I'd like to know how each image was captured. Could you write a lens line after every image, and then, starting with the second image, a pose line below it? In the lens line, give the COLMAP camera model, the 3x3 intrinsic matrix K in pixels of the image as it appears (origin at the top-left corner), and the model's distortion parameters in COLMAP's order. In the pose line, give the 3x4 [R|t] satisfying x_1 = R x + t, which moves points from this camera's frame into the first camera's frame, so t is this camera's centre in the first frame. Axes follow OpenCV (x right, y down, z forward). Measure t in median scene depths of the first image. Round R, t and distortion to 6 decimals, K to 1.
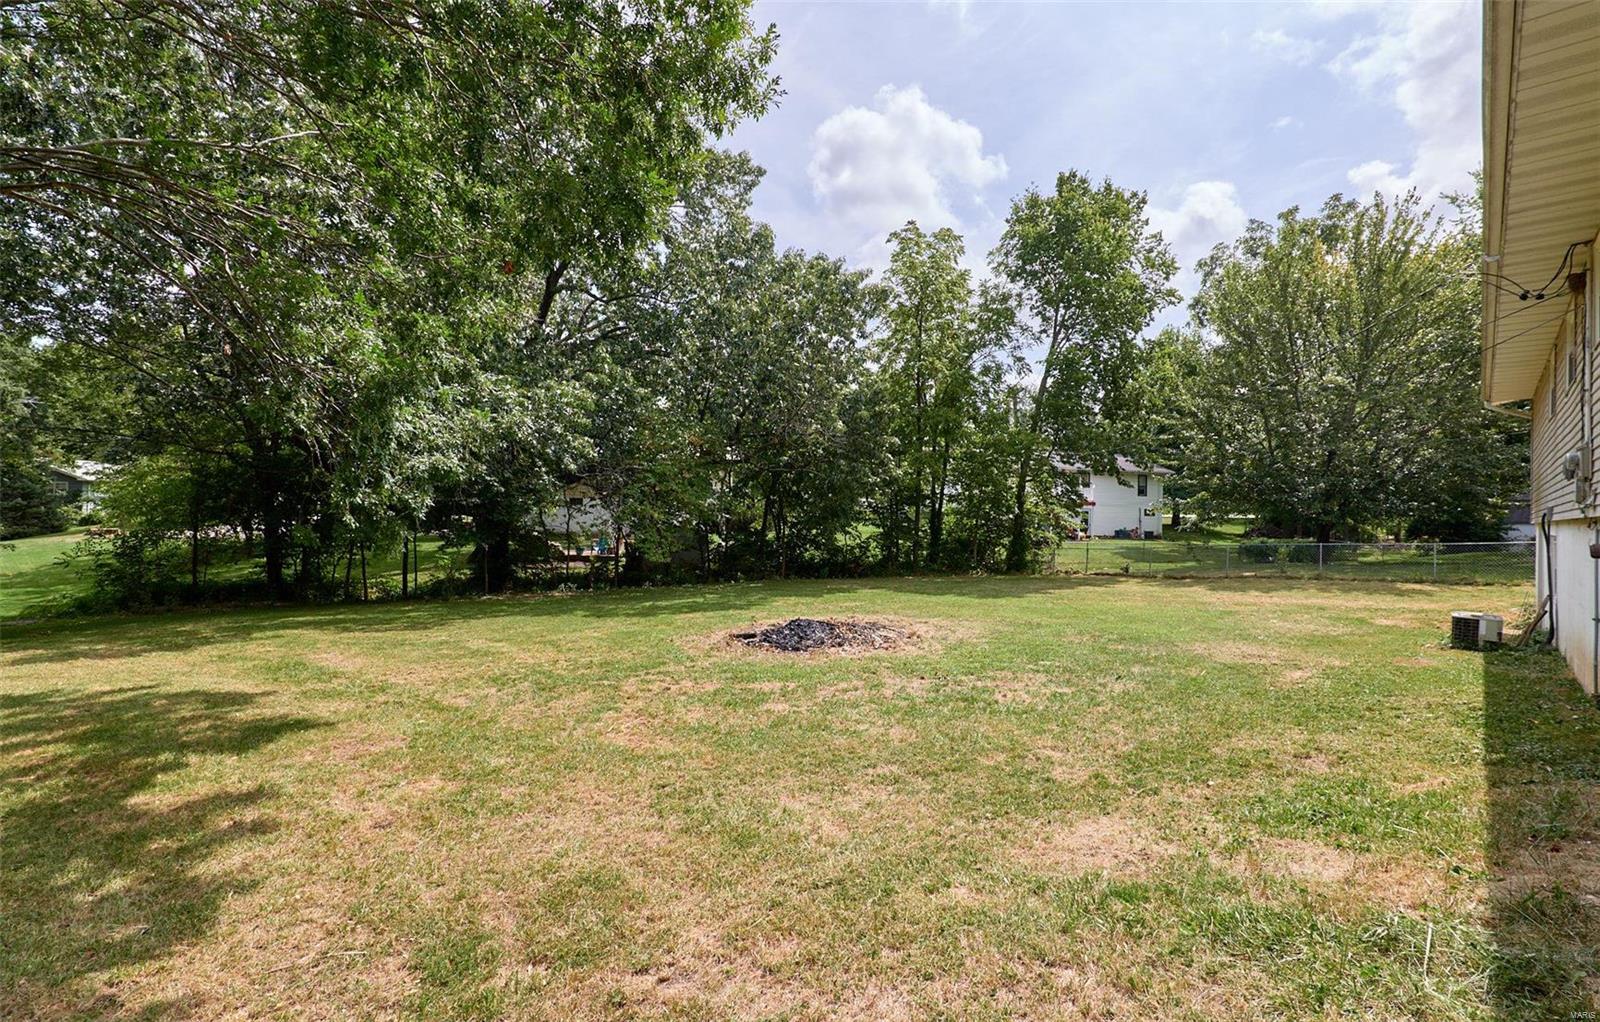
lens RADIAL K [[693.9, 0, 801.6], [0, 693.9, 525.0], [0, 0, 1]] dist [0.002049, 0.000921]
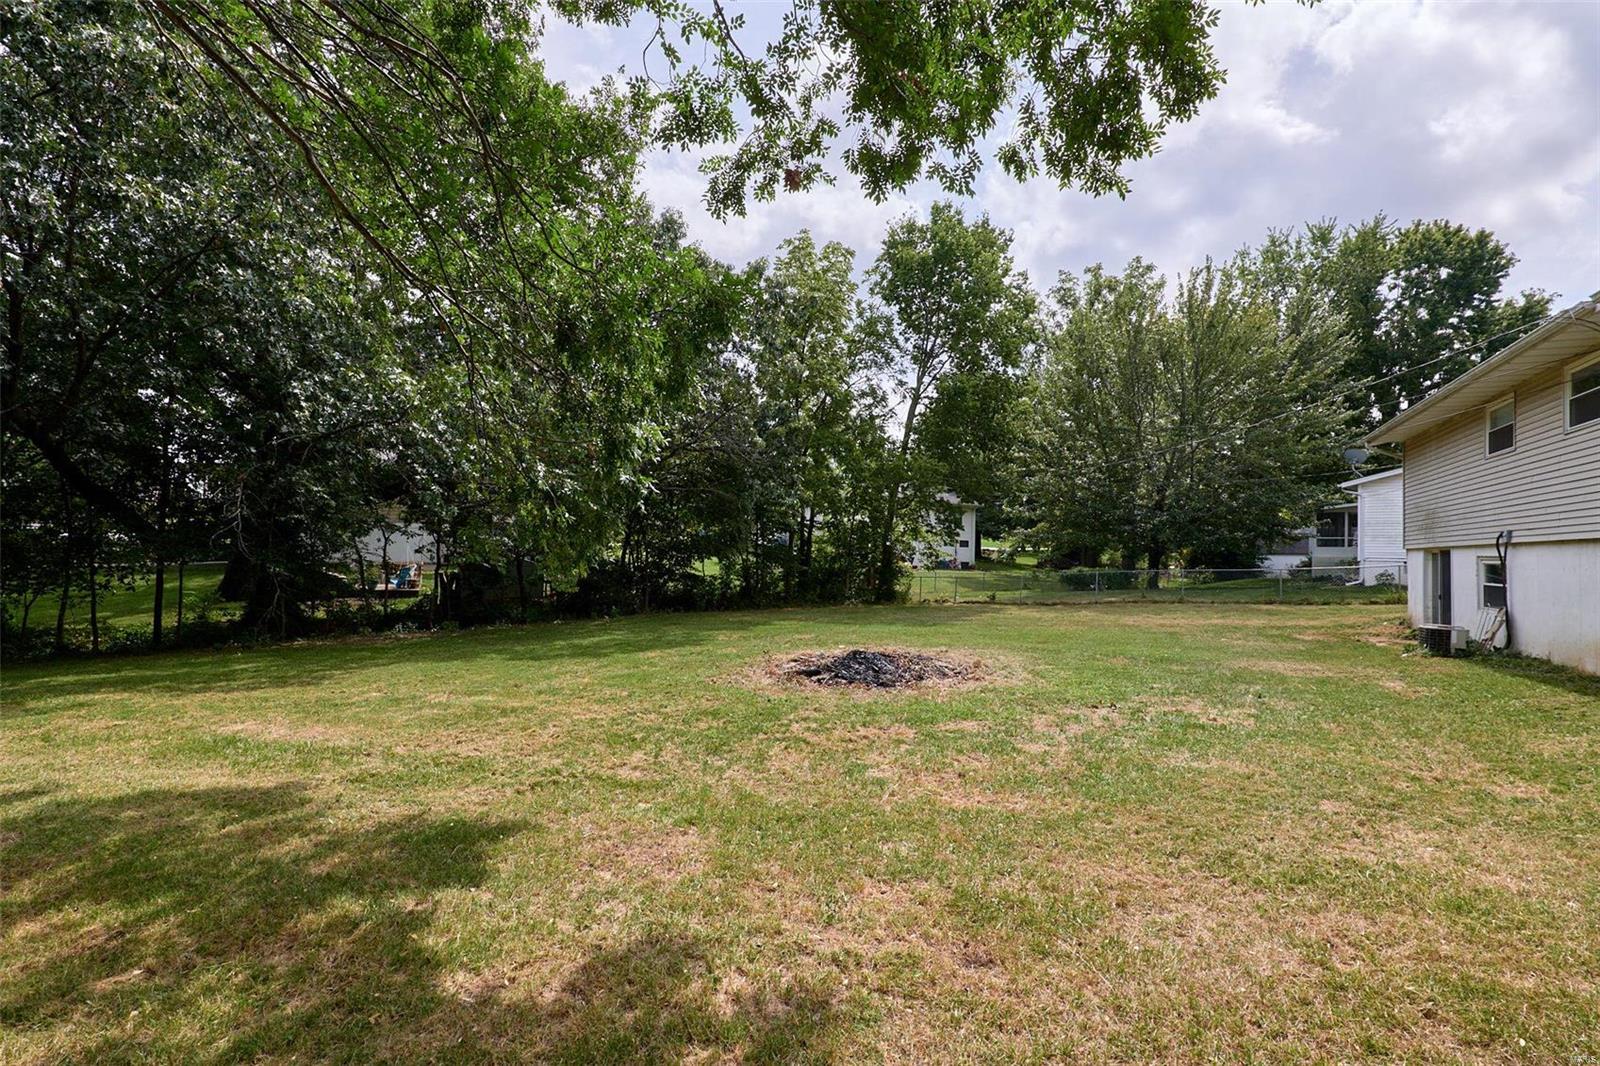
lens RADIAL K [[743.8, 0, 802.6], [0, 743.8, 533.1], [0, 0, 1]] dist [-0.011522, 0.000195]
pose [[0.960051, 0.011147, 0.279603, -0.105406], [-0.002586, 0.999517, -0.030969, 0.005119], [-0.279813, 0.029009, 0.959616, 0.039079]]
